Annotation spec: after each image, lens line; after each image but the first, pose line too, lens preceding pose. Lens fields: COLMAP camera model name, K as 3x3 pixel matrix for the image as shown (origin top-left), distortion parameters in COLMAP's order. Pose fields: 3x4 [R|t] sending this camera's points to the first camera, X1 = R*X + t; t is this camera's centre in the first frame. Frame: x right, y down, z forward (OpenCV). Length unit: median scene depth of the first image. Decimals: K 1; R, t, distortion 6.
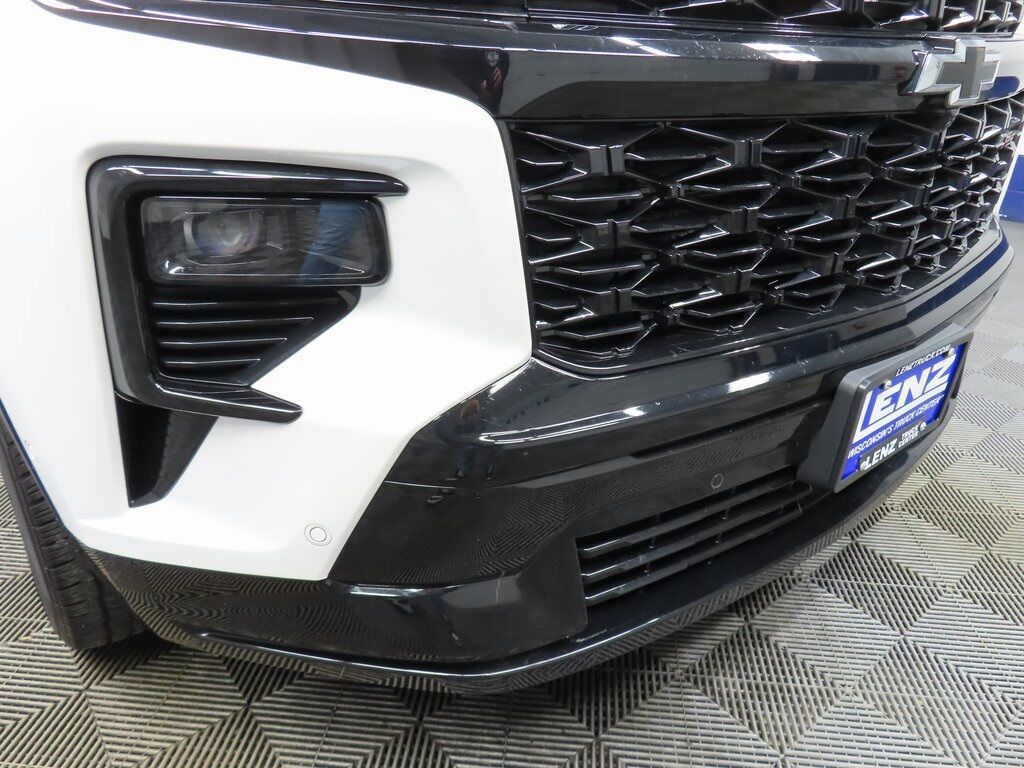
lens RADIAL K [[732.0, 0, 513.3], [0, 732.0, 383.0], [0, 0, 1]] dist [-0.021204, 0.004747]
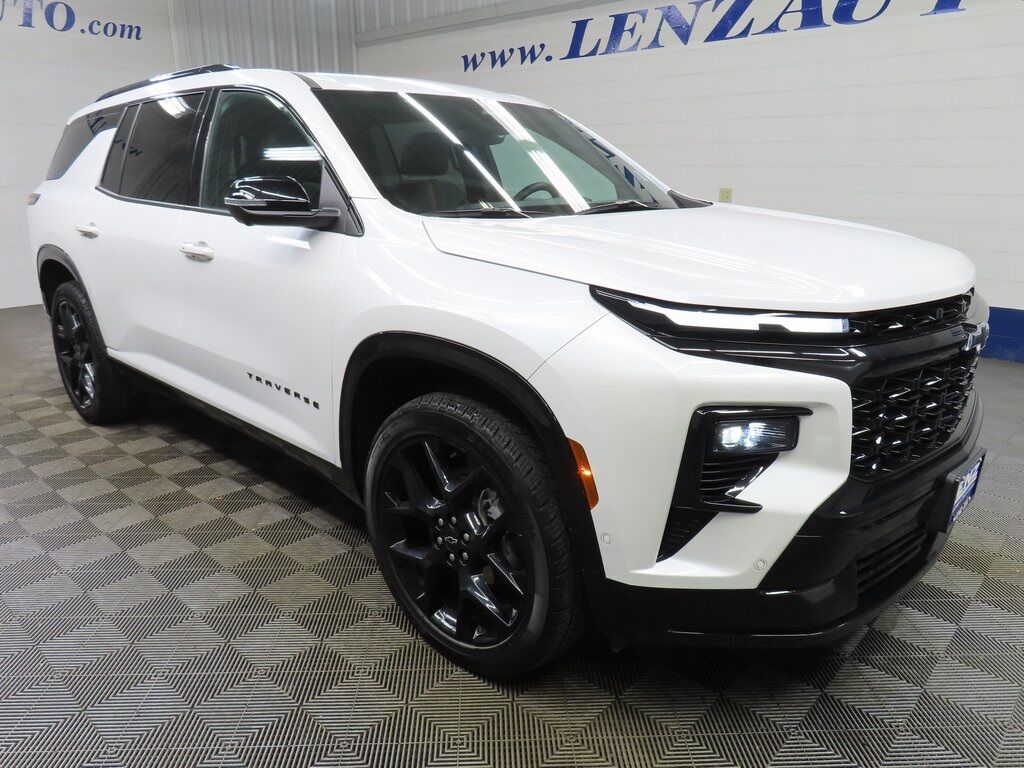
lens RADIAL K [[732.0, 0, 511.1], [0, 732.0, 385.3], [0, 0, 1]] dist [-0.021204, 0.004747]
pose [[0.990004, -0.051616, 0.131255, -1.165285], [0.071501, 0.985851, -0.151613, -0.041211], [-0.121572, 0.159482, 0.979687, -1.050799]]
